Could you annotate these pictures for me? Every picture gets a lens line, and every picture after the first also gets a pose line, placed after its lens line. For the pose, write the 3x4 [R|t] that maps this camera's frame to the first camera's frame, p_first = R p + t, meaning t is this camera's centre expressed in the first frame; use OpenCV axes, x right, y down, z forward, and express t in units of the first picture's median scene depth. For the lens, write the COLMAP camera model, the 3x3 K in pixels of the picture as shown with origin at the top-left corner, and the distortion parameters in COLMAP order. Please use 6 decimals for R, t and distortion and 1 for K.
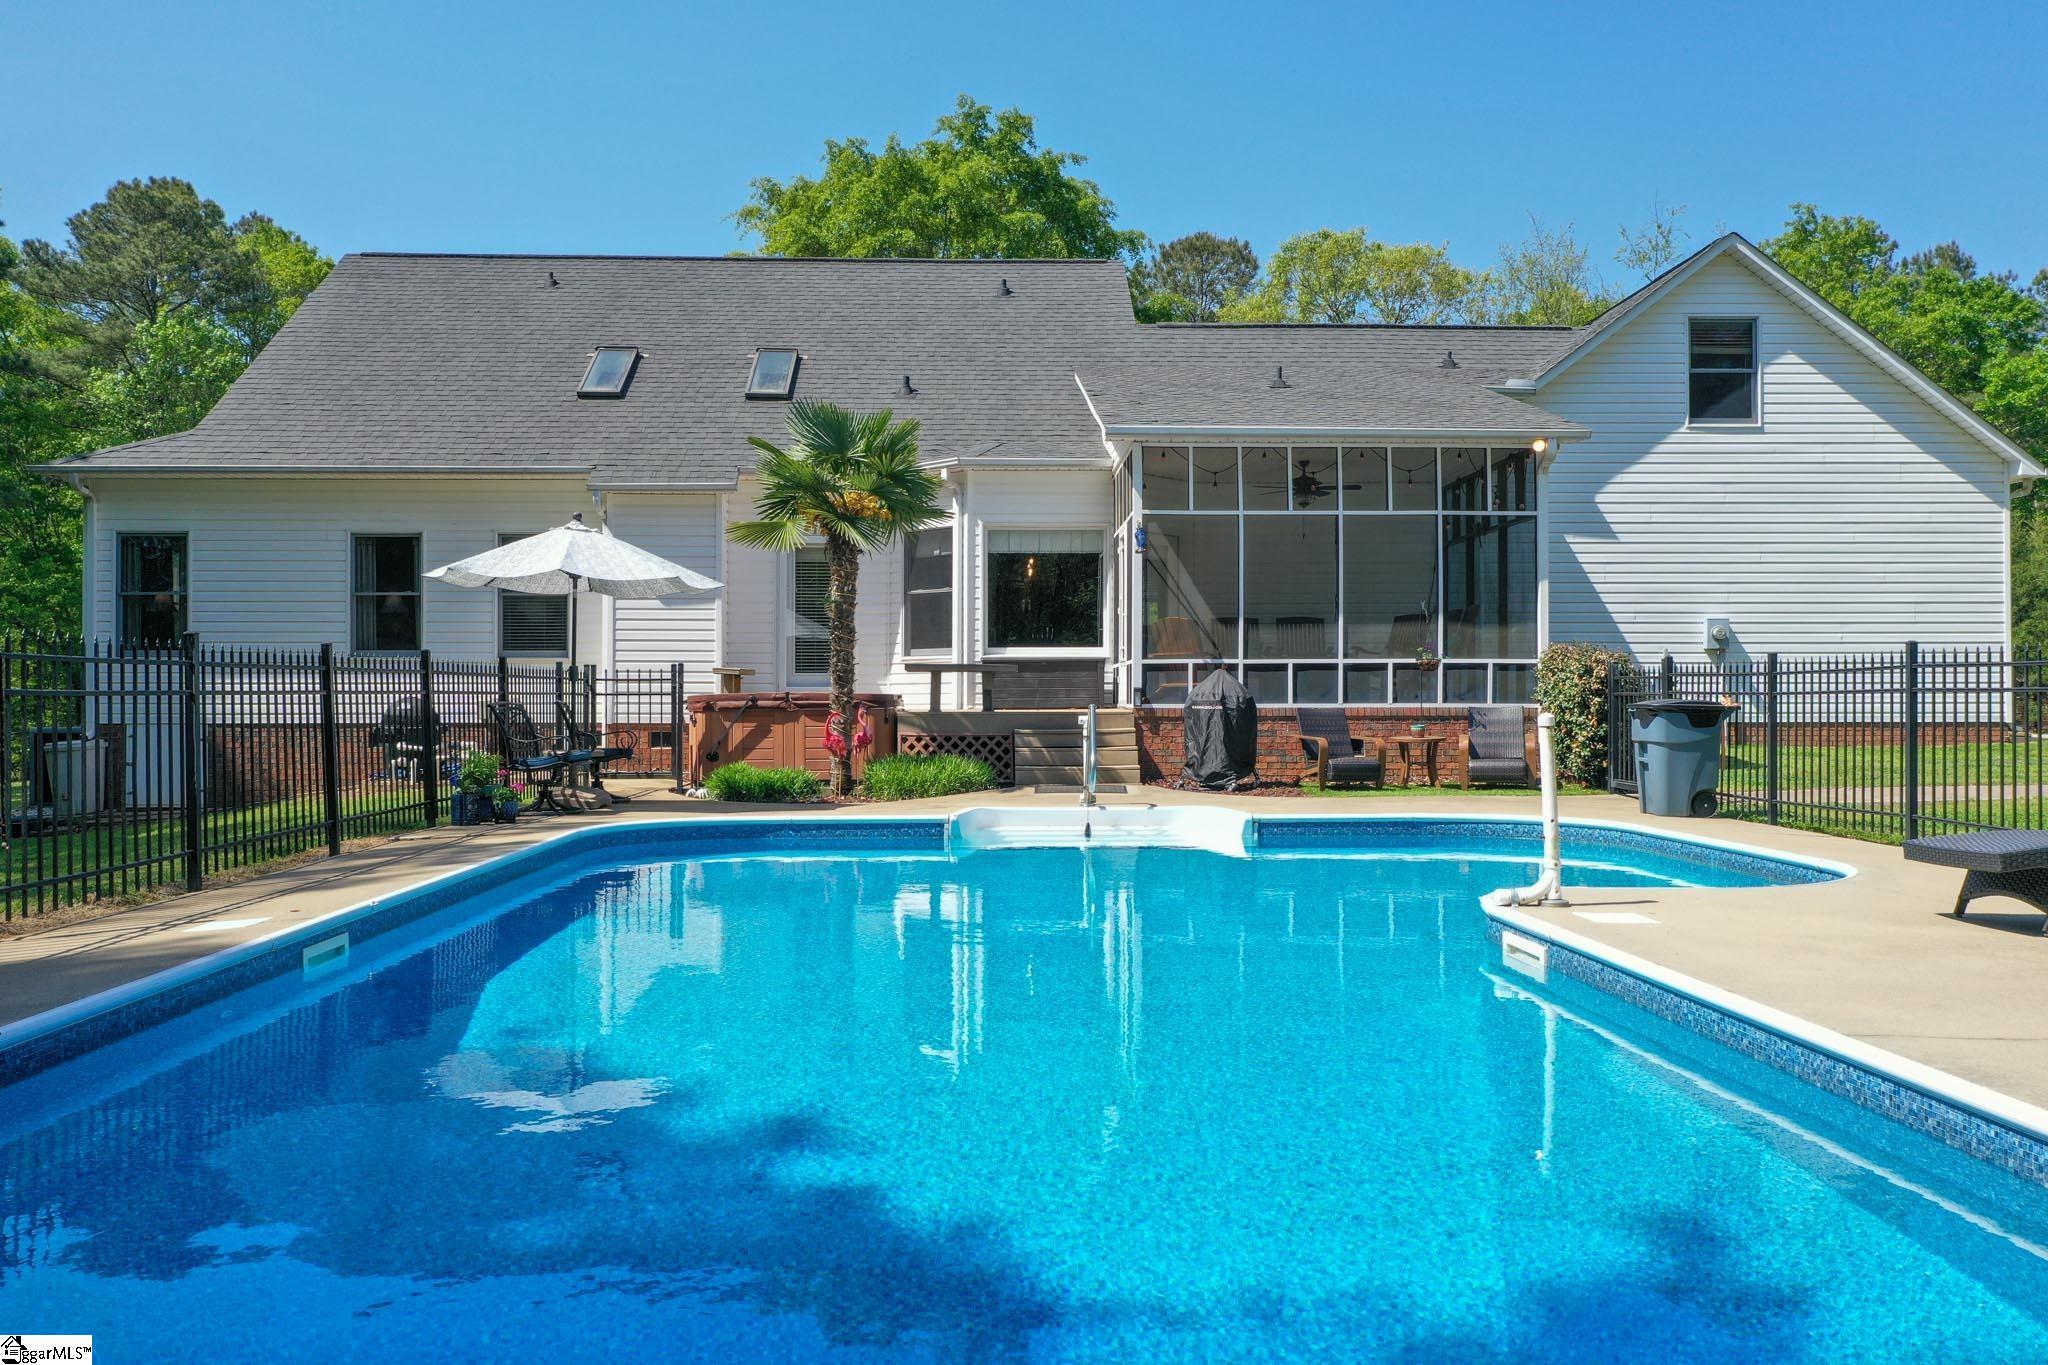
lens RADIAL K [[1645.0, 0, 1024.0], [0, 1645.0, 682.5], [0, 0, 1]] dist [0.004150, 0.001052]
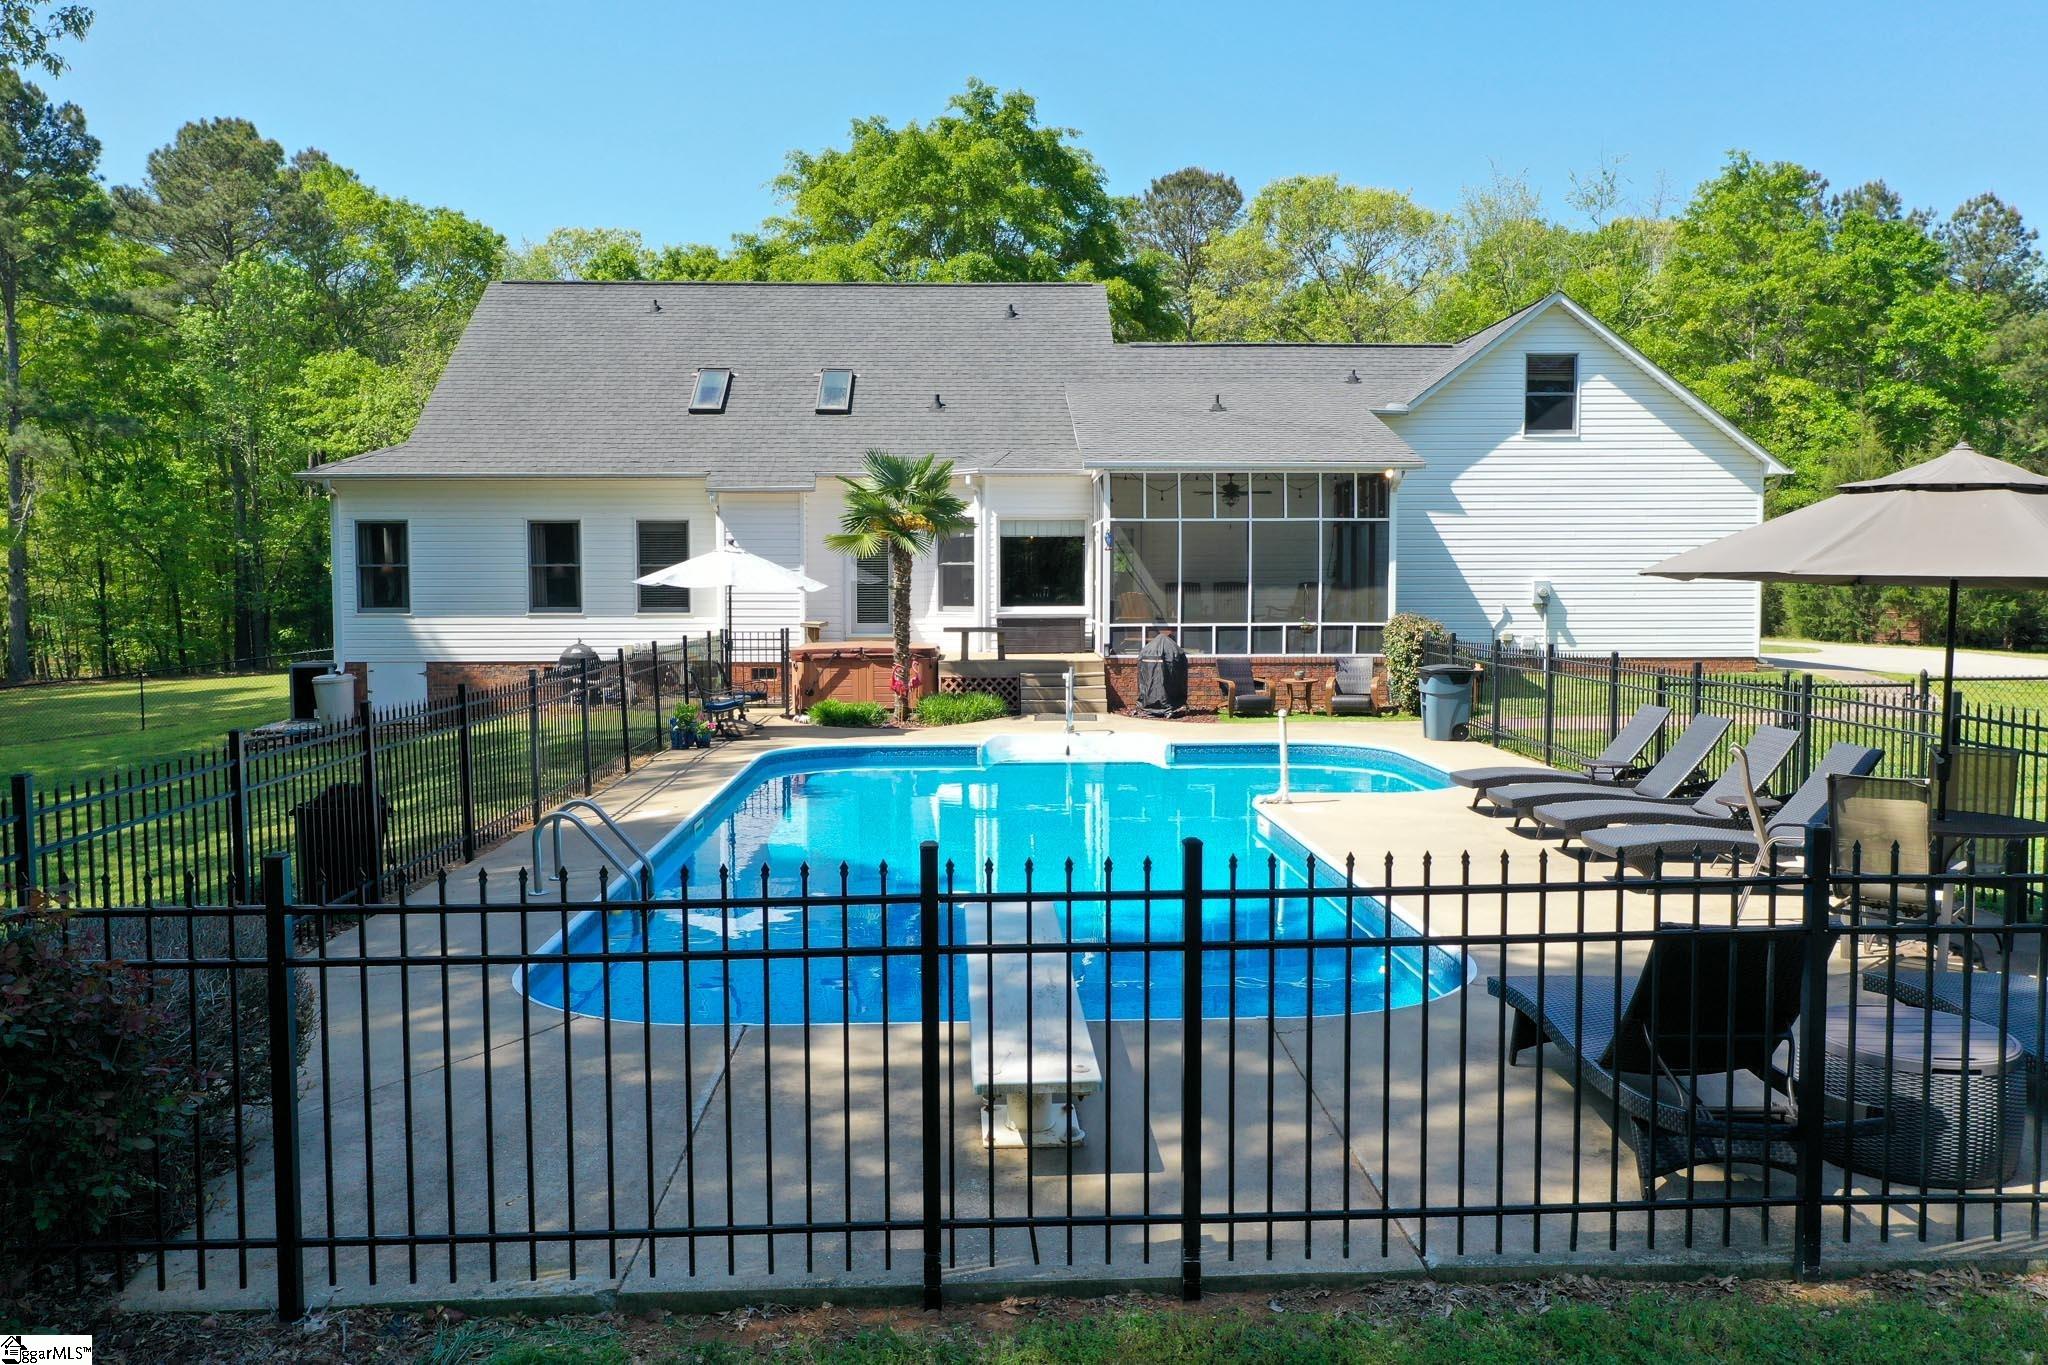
lens RADIAL K [[1643.2, 0, 1024.0], [0, 1643.2, 682.5], [0, 0, 1]] dist [0.003631, 0.004717]
pose [[0.999995, -0.002102, -0.002189, 0.000418], [0.002258, 0.997290, 0.073540, -0.059305], [0.002028, -0.073544, 0.997290, -0.368814]]
